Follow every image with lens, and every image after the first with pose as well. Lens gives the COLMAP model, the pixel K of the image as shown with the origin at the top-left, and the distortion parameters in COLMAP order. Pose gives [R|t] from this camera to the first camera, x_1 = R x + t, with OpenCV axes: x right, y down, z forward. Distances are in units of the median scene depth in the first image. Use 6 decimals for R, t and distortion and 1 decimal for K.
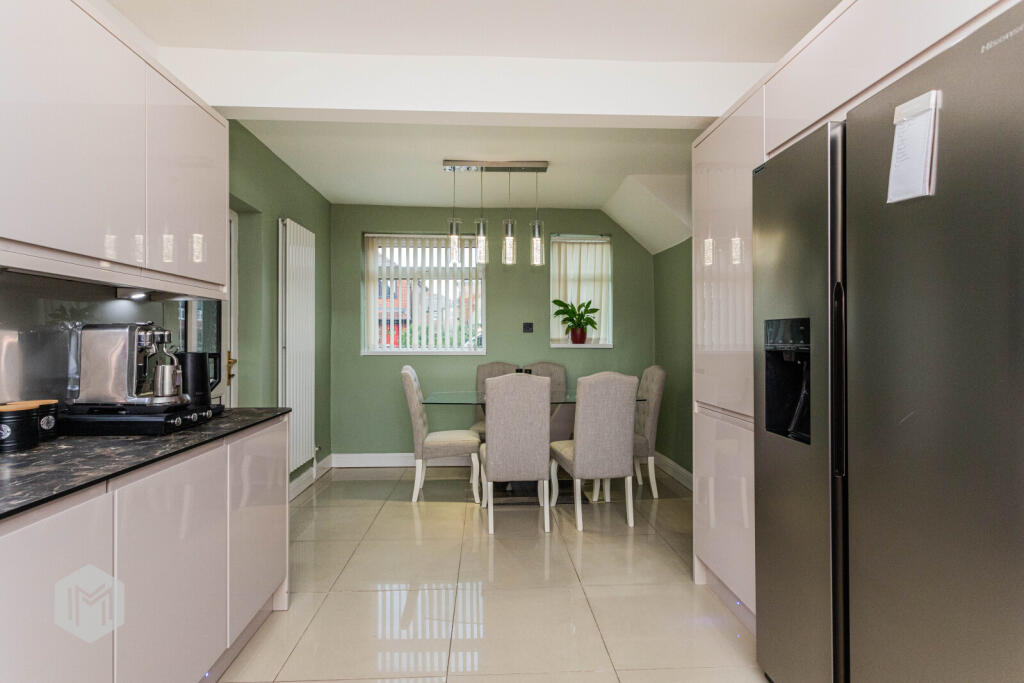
lens RADIAL K [[485.4, 0, 518.6], [0, 485.4, 339.9], [0, 0, 1]] dist [-0.001514, -0.000282]
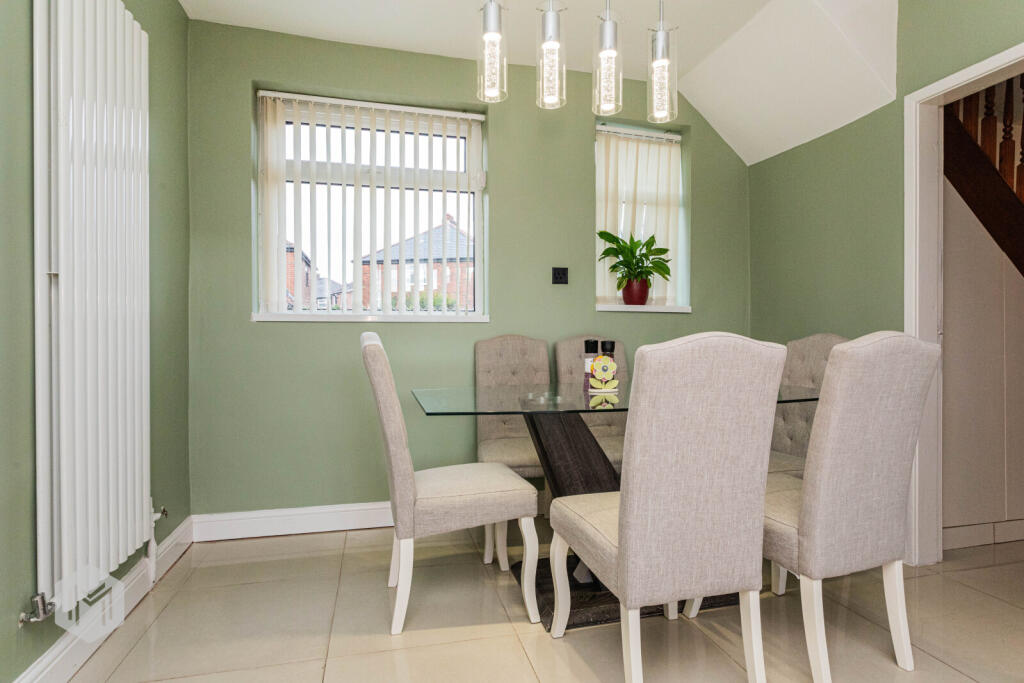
lens RADIAL K [[494.7, 0, 502.2], [0, 494.7, 341.4], [0, 0, 1]] dist [-0.006579, 0.002353]
pose [[0.980942, -0.002879, 0.194281, -0.163984], [0.000776, 0.999940, 0.010897, 0.047011], [-0.194300, -0.010538, 0.980885, 0.424840]]
